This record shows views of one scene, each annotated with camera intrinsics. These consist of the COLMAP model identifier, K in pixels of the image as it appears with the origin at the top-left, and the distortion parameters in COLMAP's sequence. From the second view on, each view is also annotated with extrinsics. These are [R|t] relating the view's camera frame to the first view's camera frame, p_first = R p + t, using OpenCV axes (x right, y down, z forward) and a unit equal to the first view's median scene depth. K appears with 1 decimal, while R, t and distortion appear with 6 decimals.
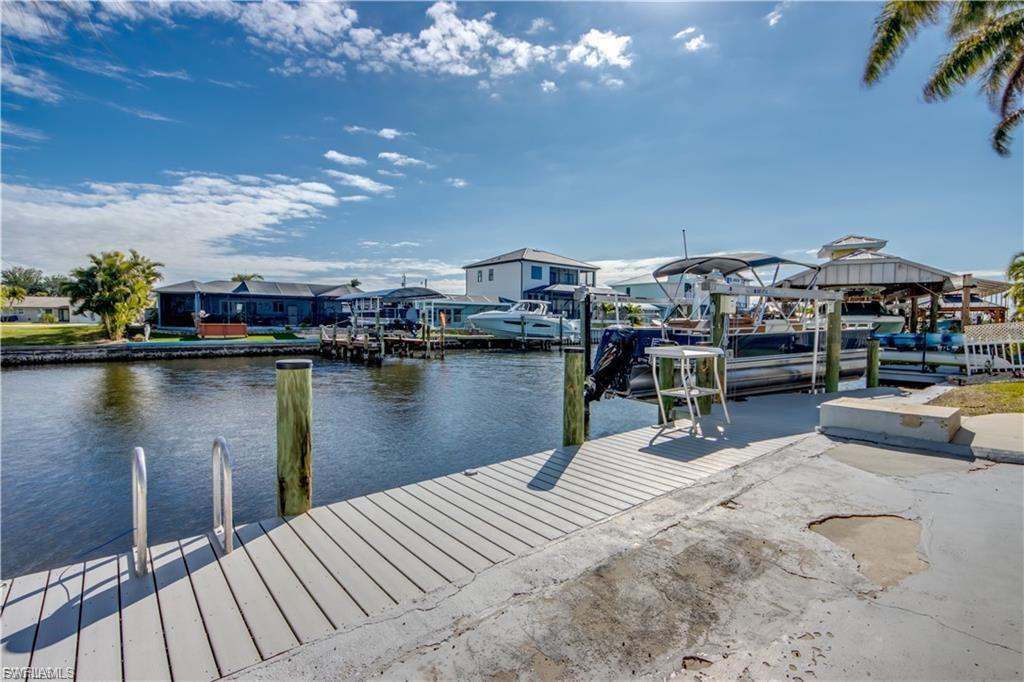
lens RADIAL K [[476.5, 0, 519.2], [0, 476.5, 324.4], [0, 0, 1]] dist [-0.014046, -0.000668]
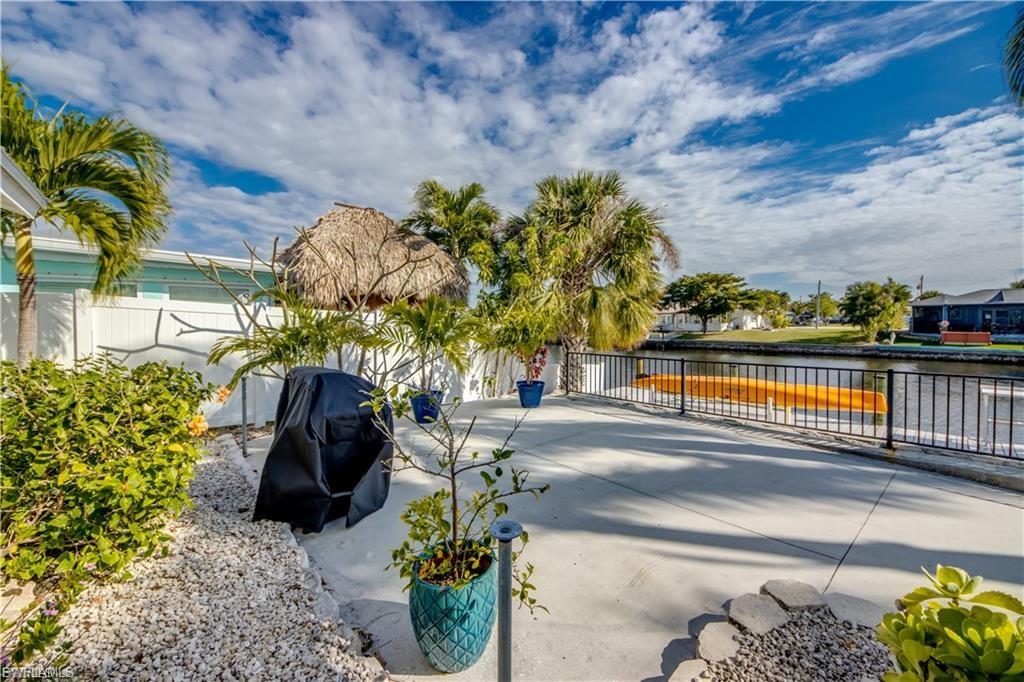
lens RADIAL K [[397.9, 0, 512.2], [0, 397.9, 333.1], [0, 0, 1]] dist [-0.001471, -0.008247]
pose [[0.014754, 0.027707, -0.999507, 0.291323], [0.003882, 0.999607, 0.027767, -0.029551], [0.999884, -0.004290, 0.014640, -0.092549]]
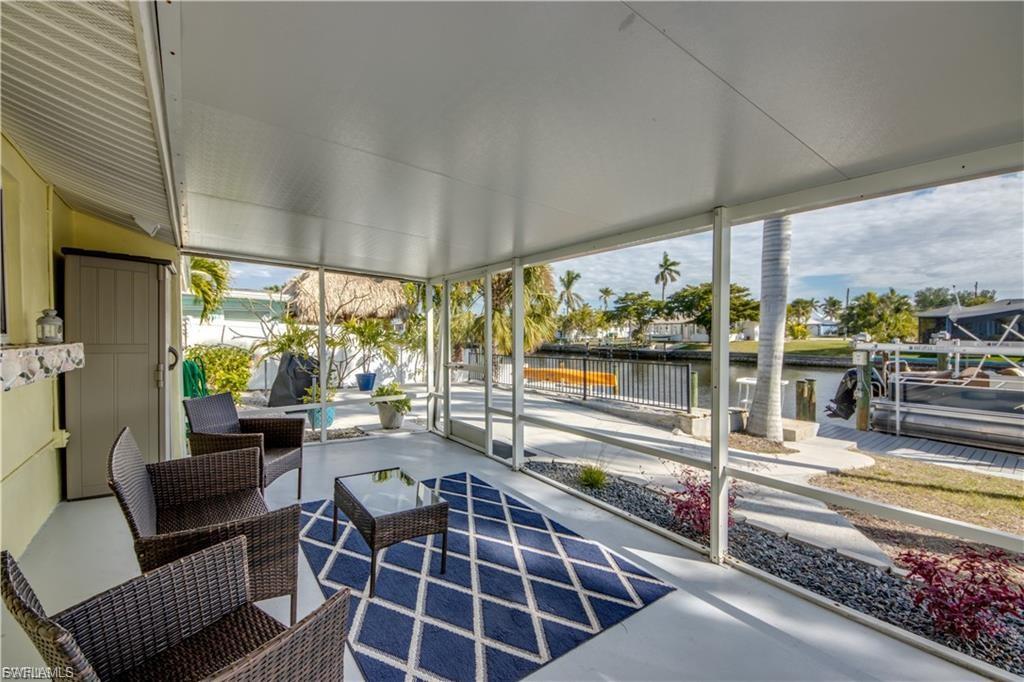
lens RADIAL K [[430.5, 0, 502.2], [0, 430.5, 340.7], [0, 0, 1]] dist [0.002101, -0.000548]
pose [[-0.081037, 0.021009, -0.996490, 0.453959], [-0.000126, 0.999778, 0.021089, -0.030549], [0.996711, 0.001834, -0.081016, 0.015469]]
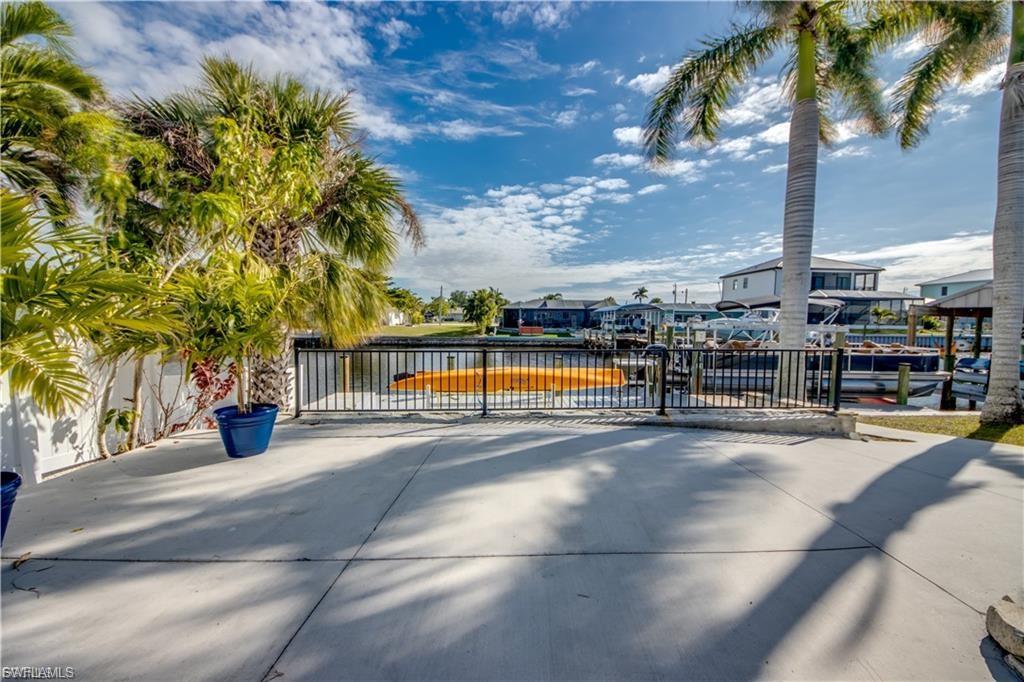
lens RADIAL K [[387.5, 0, 516.4], [0, 387.5, 304.3], [0, 0, 1]] dist [0.018346, -0.000044]
pose [[0.781802, -0.018946, -0.623239, 0.205681], [-0.009544, 0.999058, -0.042343, -0.022564], [0.623454, 0.039052, 0.780884, -0.124904]]
